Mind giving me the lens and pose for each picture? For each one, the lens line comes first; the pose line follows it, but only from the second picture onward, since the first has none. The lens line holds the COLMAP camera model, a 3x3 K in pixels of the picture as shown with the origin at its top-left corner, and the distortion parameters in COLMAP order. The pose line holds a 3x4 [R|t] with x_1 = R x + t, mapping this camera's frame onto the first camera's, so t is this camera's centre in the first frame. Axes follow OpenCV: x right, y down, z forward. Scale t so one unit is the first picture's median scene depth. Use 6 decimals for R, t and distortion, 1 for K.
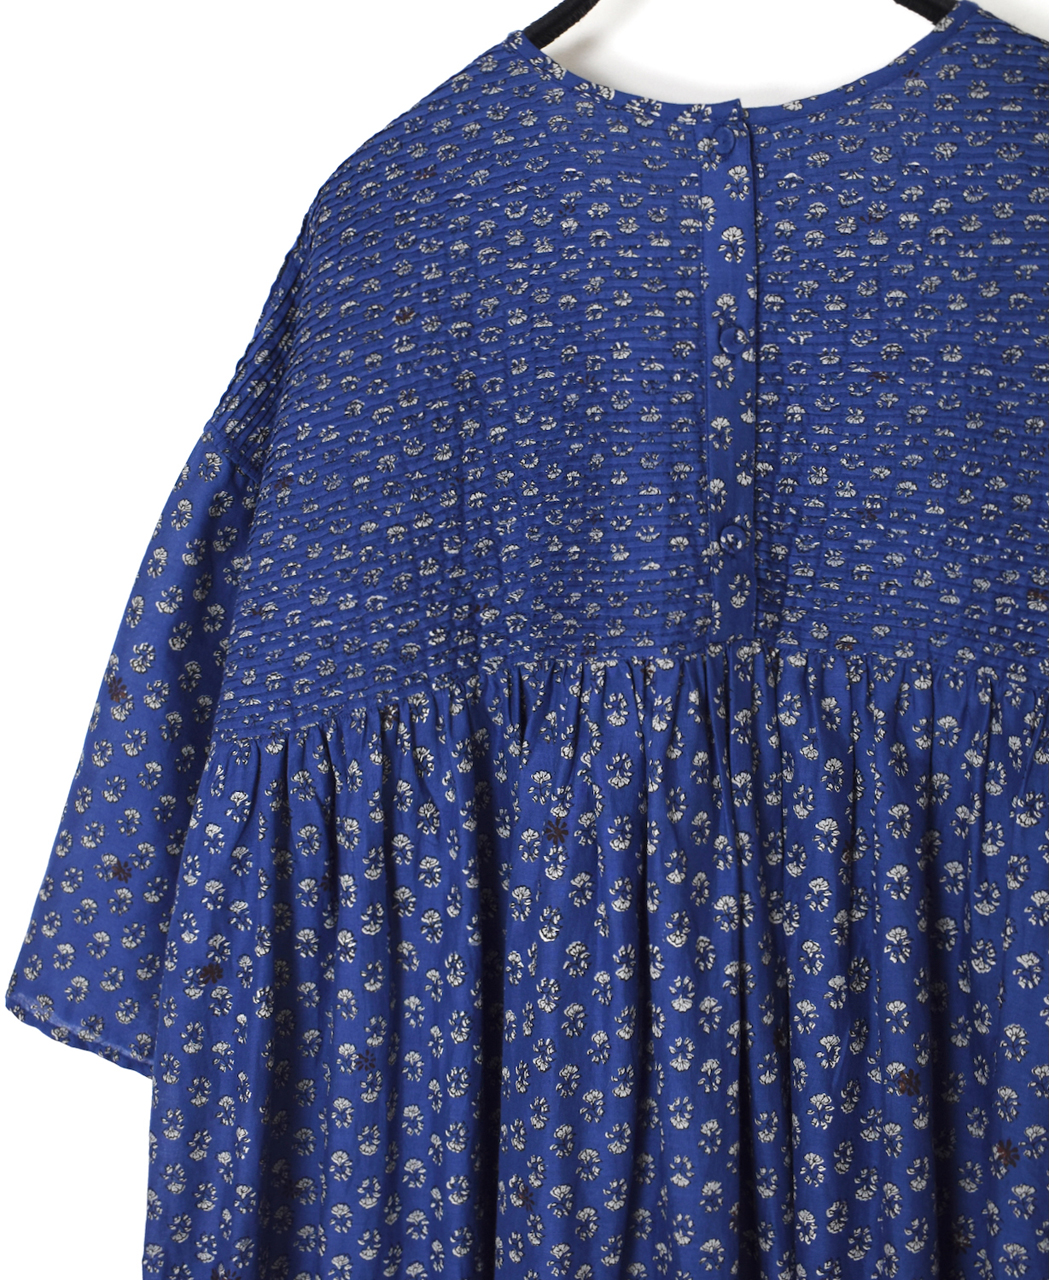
lens RADIAL K [[1592.3, 0, 524.5], [0, 1592.3, 640.0], [0, 0, 1]] dist [-0.101677, -0.005060]
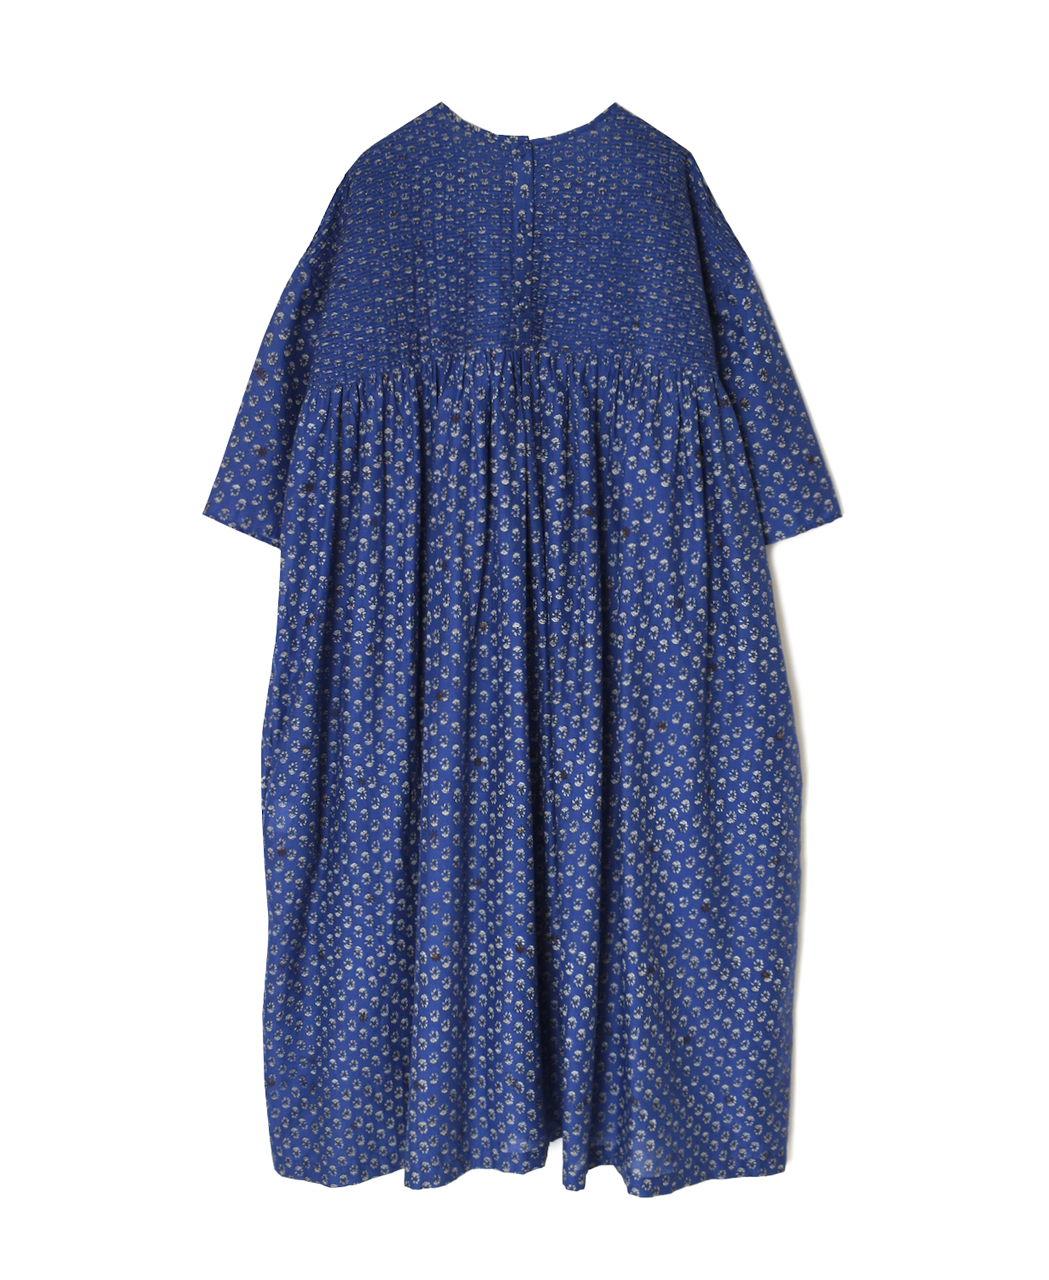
lens RADIAL K [[1165.8, 0, 524.5], [0, 1165.8, 640.0], [0, 0, 1]] dist [-0.095244, -0.006145]
pose [[0.979354, -0.020360, 0.201125, -0.256674], [0.000325, 0.995072, 0.099151, 0.290691], [-0.202152, -0.097039, 0.974535, -0.895226]]
